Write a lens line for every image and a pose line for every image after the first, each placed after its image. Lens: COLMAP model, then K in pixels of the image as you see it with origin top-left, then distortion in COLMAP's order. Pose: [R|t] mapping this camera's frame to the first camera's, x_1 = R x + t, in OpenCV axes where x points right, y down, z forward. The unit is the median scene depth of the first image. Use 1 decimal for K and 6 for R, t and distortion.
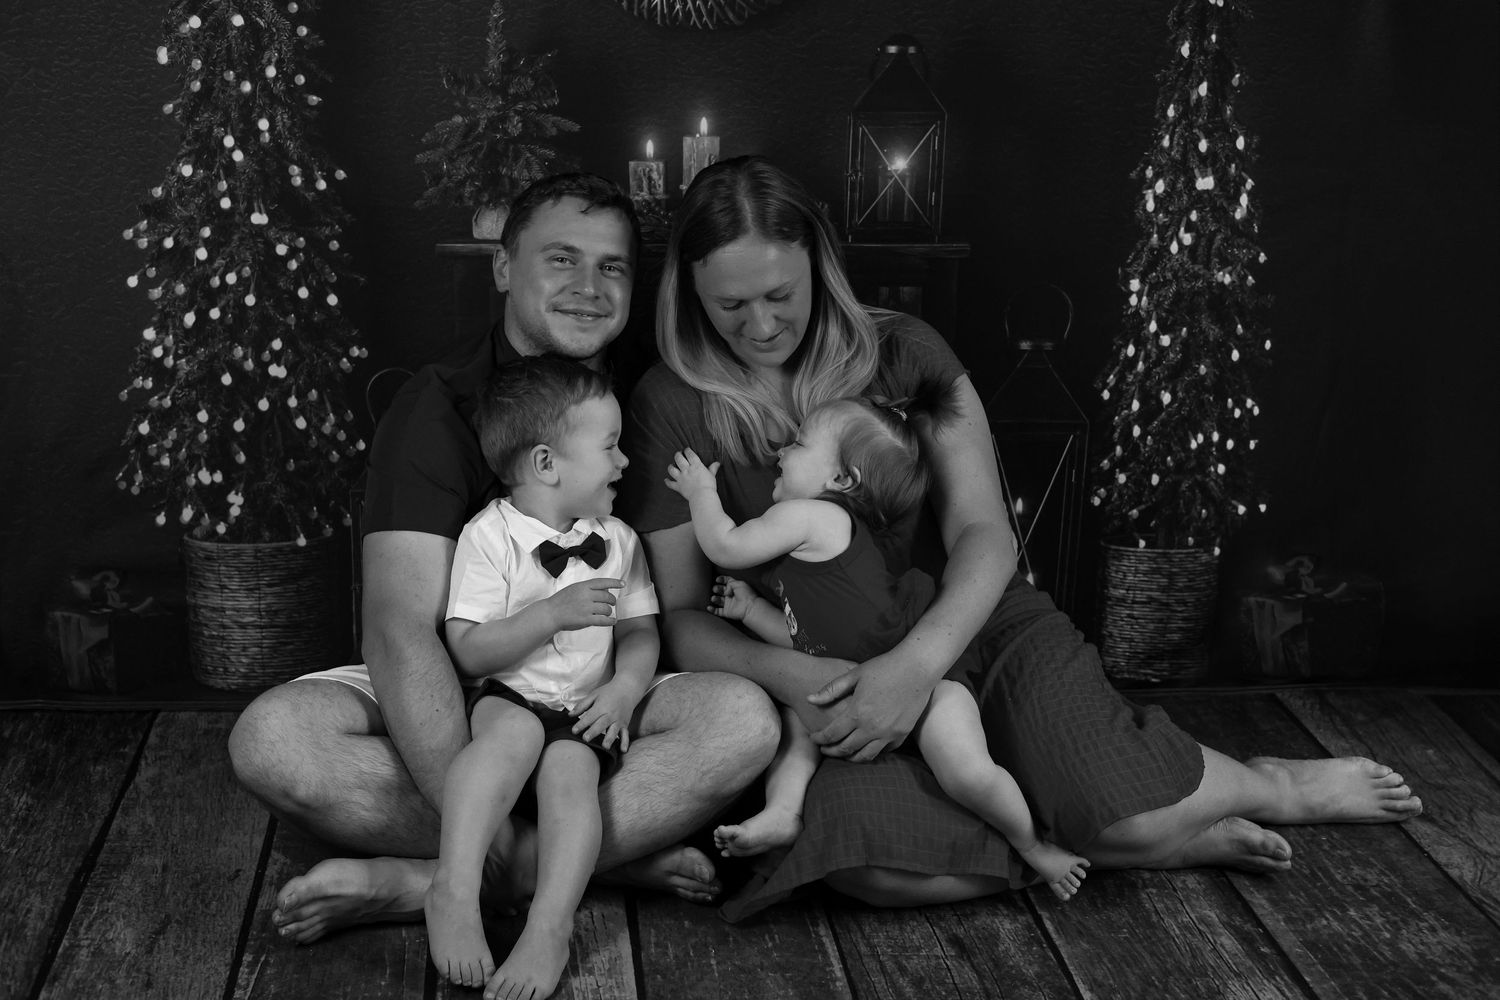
lens RADIAL K [[2139.3, 0, 750.0], [0, 2139.3, 500.0], [0, 0, 1]] dist [0.054148, -0.261536]
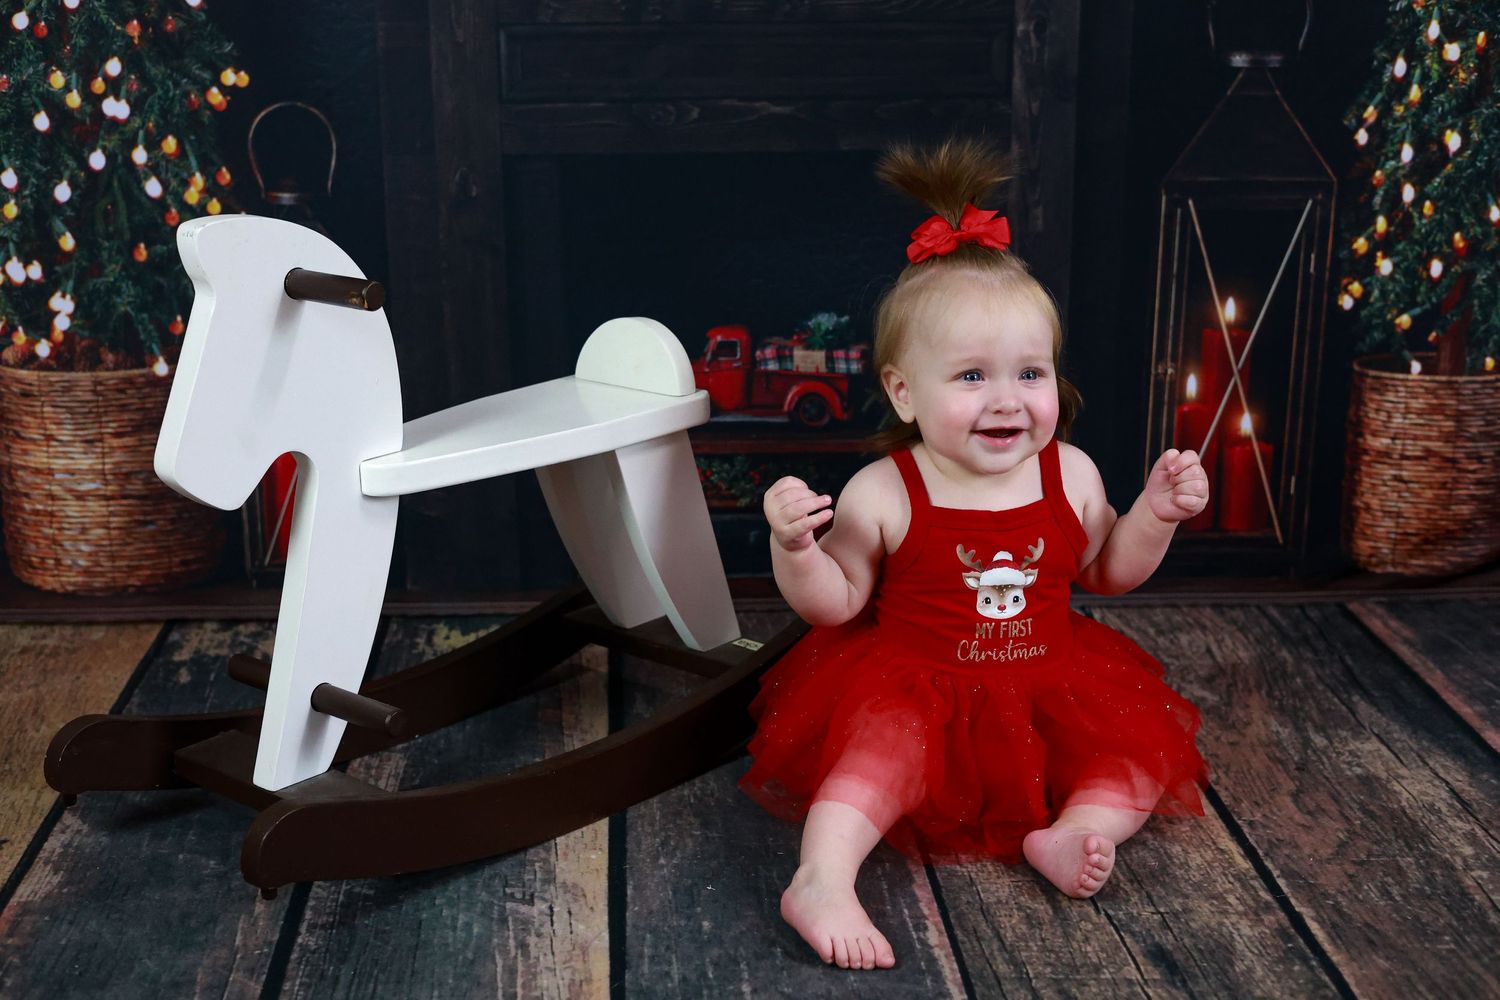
lens RADIAL K [[2375.2, 0, 723.6], [0, 2375.2, 467.7], [0, 0, 1]] dist [0.060287, -0.323380]
pose [[0.998130, -0.009816, -0.060336, 0.013073], [0.009367, 0.999926, -0.007718, 0.058466], [0.060407, 0.007139, 0.998148, 0.261524]]
